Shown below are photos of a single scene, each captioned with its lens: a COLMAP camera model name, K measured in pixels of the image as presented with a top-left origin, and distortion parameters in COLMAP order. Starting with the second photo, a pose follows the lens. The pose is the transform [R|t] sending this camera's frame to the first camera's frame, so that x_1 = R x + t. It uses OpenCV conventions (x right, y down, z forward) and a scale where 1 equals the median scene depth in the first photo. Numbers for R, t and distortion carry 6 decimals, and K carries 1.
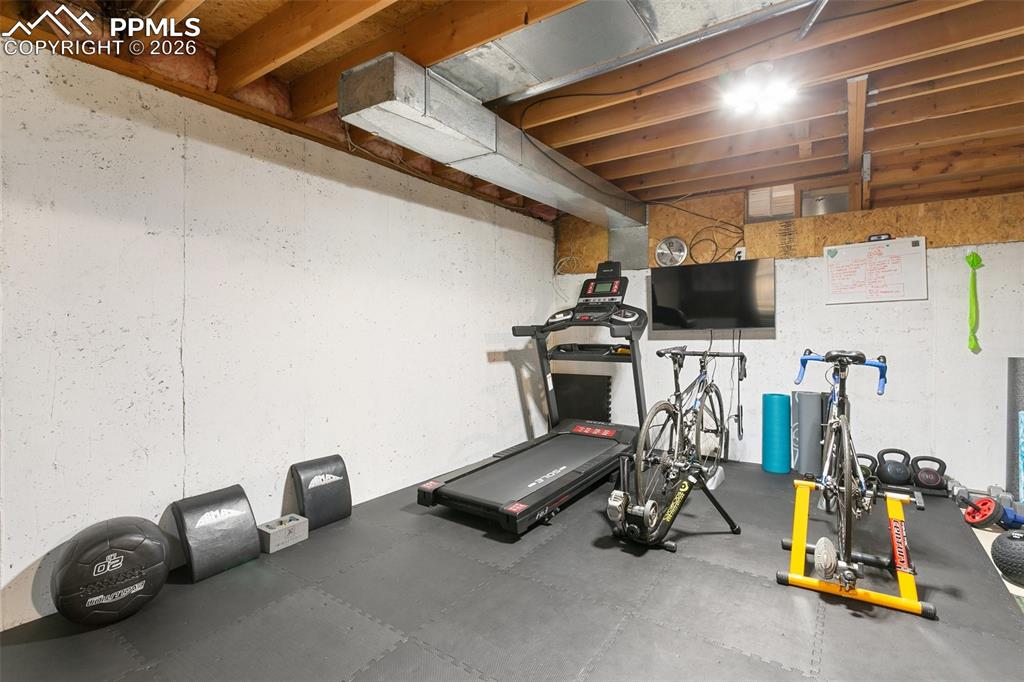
lens RADIAL K [[485.7, 0, 509.8], [0, 485.7, 355.3], [0, 0, 1]] dist [-0.002317, 0.000335]
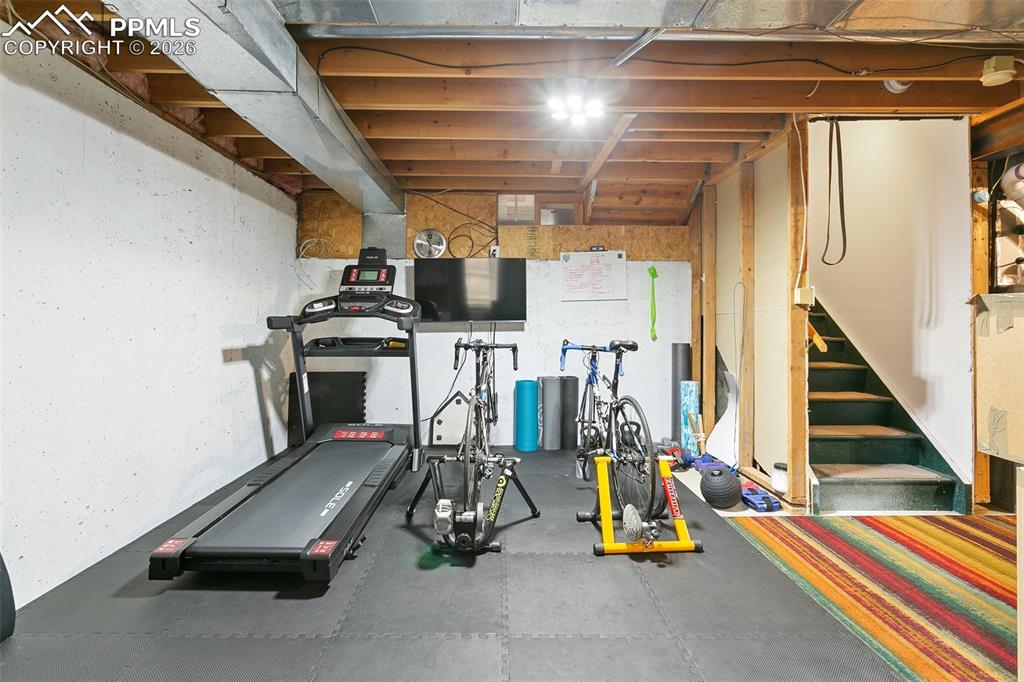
lens RADIAL K [[481.0, 0, 503.3], [0, 481.0, 331.3], [0, 0, 1]] dist [-0.000853, -0.009526]
pose [[0.813869, -0.005790, 0.581019, -0.146167], [0.025065, 0.999369, -0.025151, -0.006376], [-0.580507, 0.035033, 0.813501, 0.139851]]
